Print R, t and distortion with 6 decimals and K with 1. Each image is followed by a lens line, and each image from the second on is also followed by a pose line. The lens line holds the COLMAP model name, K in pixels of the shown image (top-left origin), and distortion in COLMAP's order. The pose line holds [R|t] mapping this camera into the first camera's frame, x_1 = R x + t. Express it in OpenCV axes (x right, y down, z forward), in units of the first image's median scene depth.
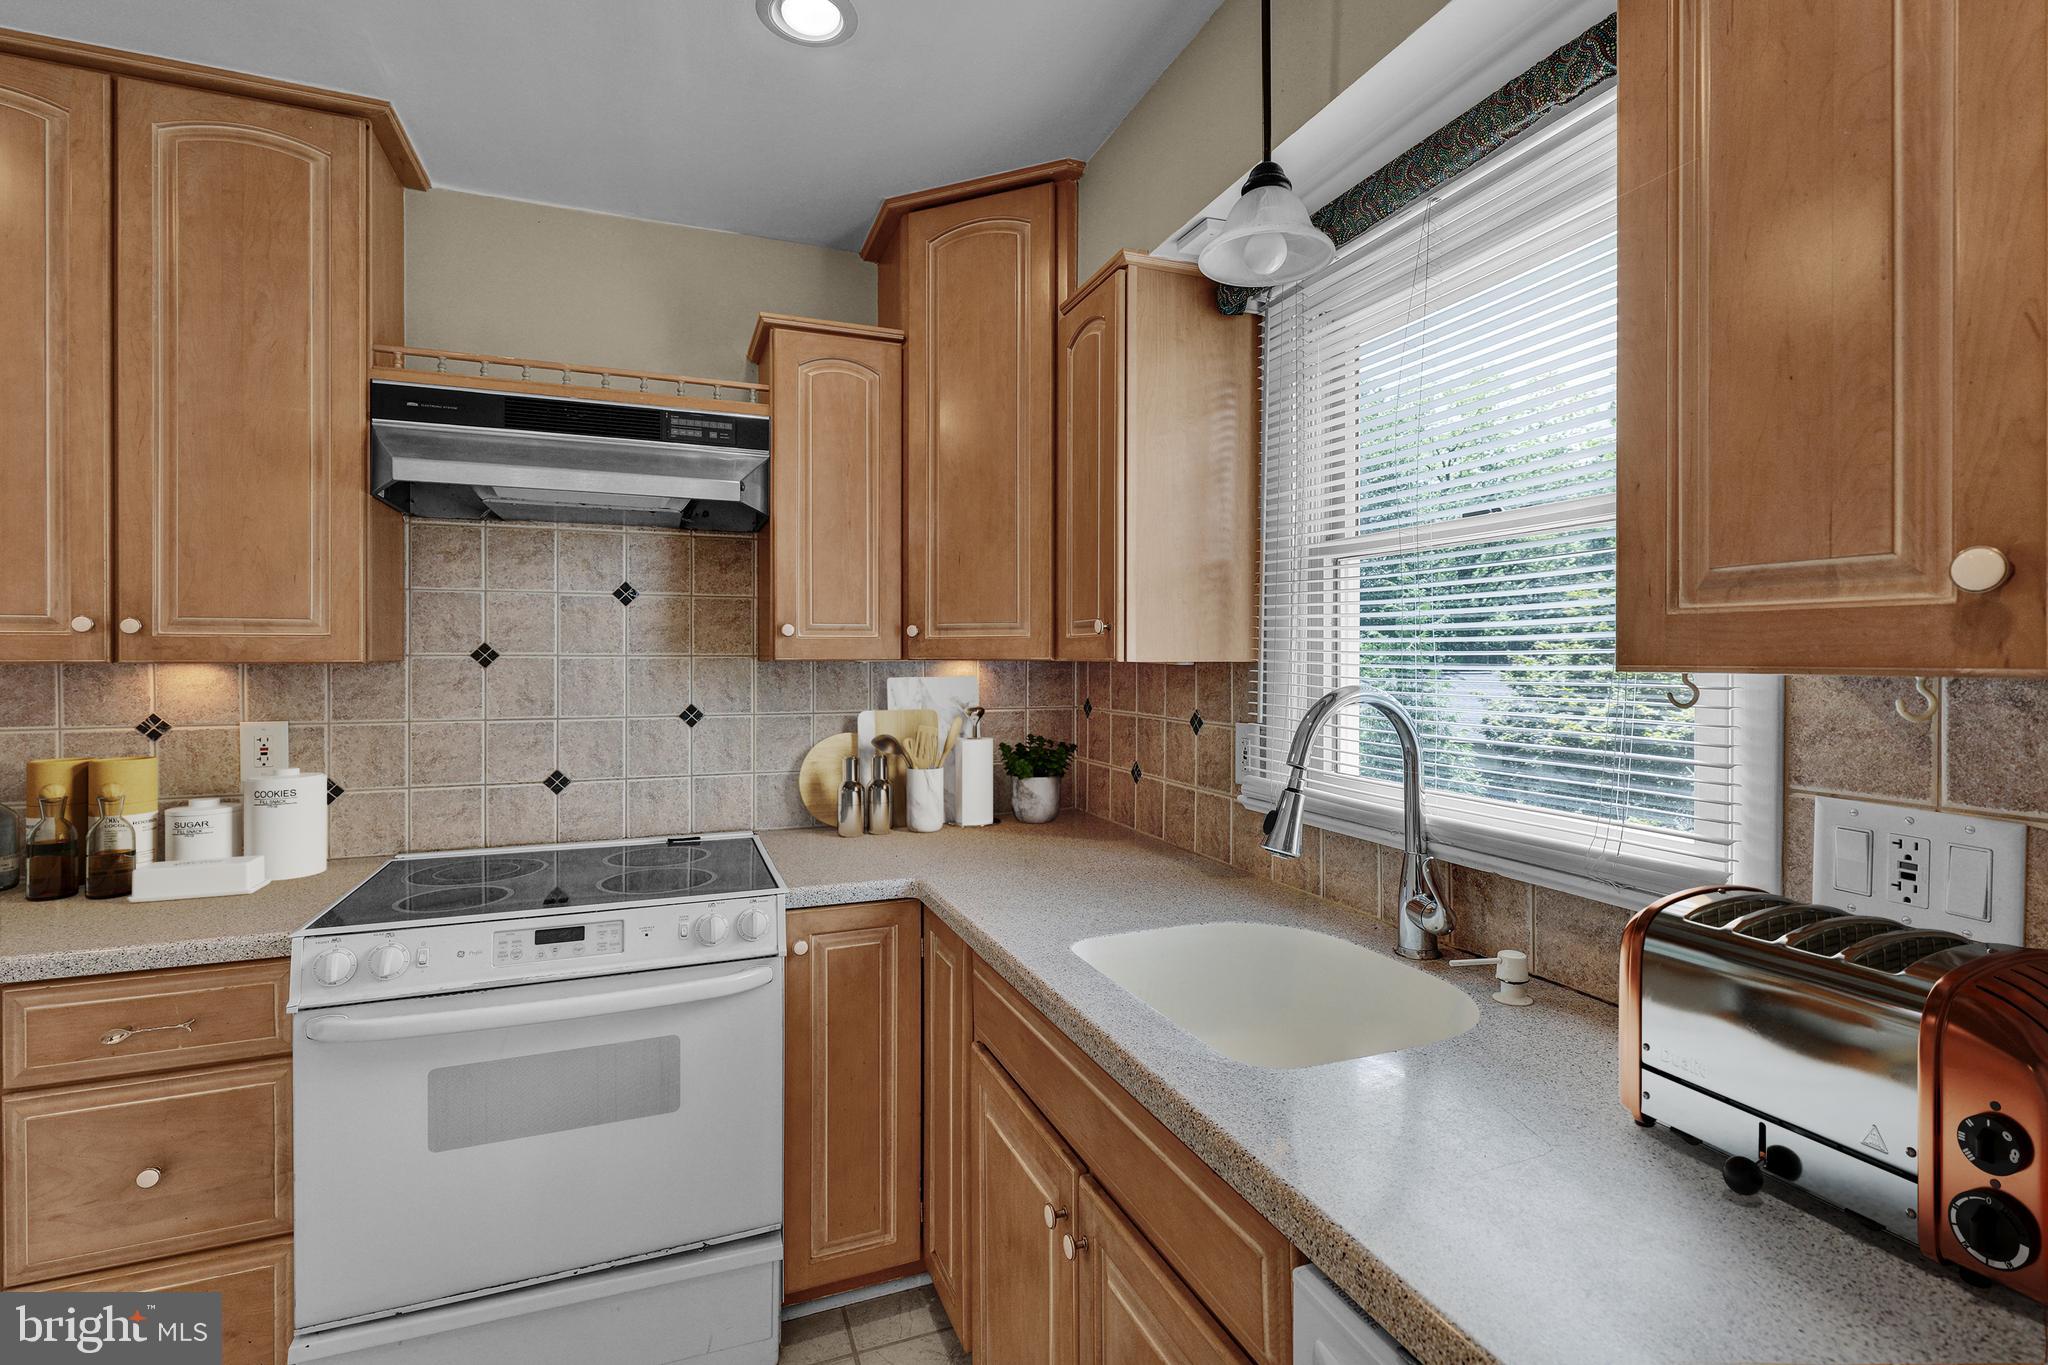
lens RADIAL K [[937.1, 0, 1026.1], [0, 937.1, 665.4], [0, 0, 1]] dist [0.003977, 0.000696]
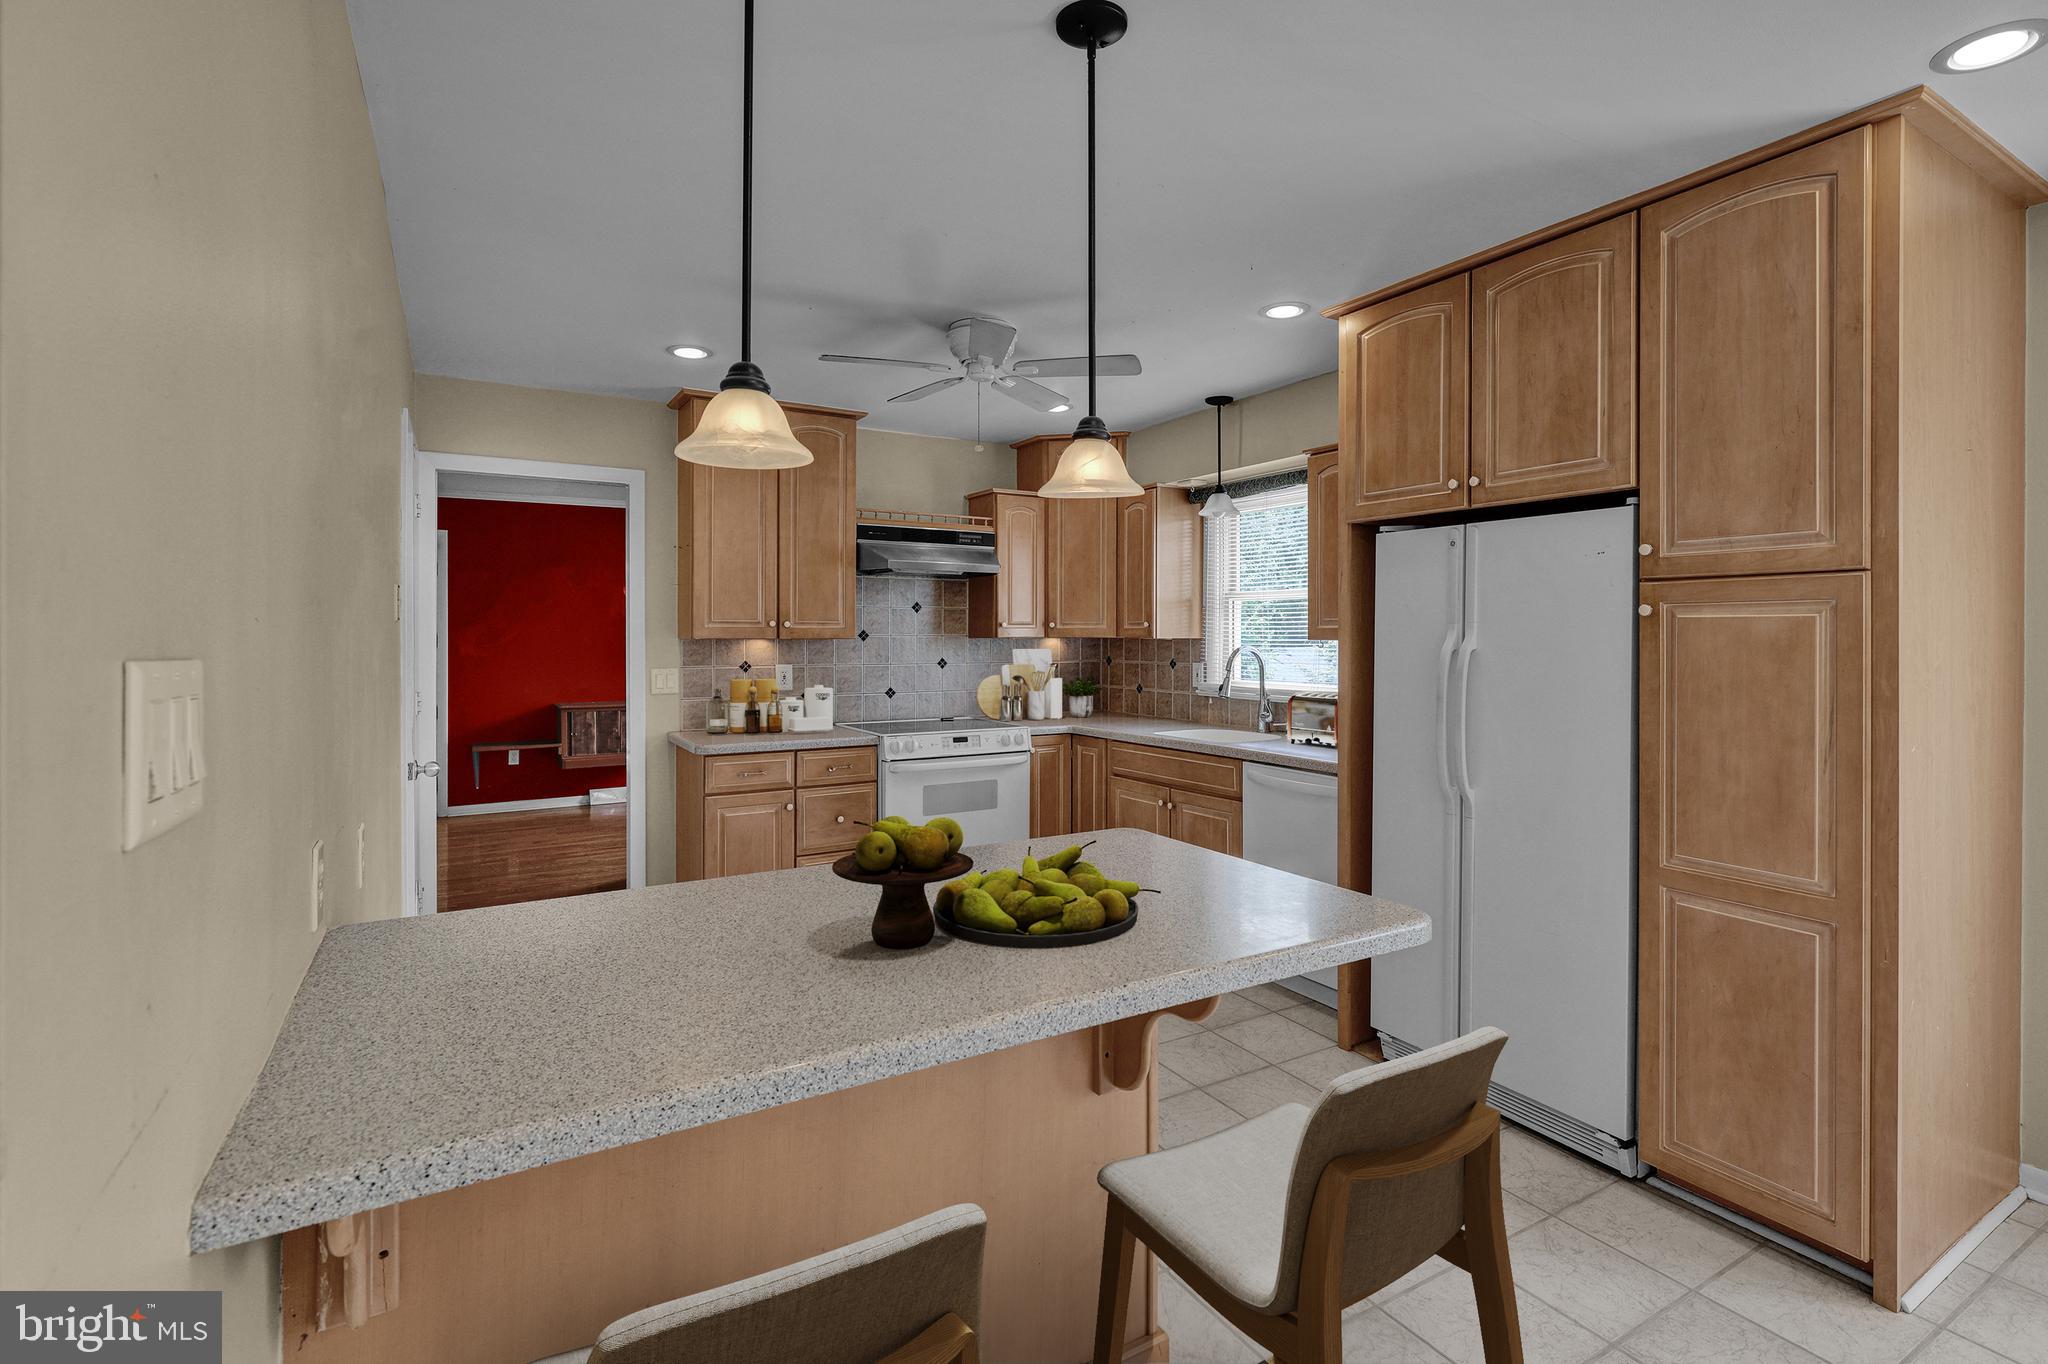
lens RADIAL K [[937.1, 0, 1014.7], [0, 937.1, 645.2], [0, 0, 1]] dist [0.003977, 0.000696]
pose [[0.988996, -0.000931, 0.147940, -0.599766], [0.000931, 1.000000, 0.000070, 0.013521], [-0.147940, 0.000069, 0.988996, -1.362805]]
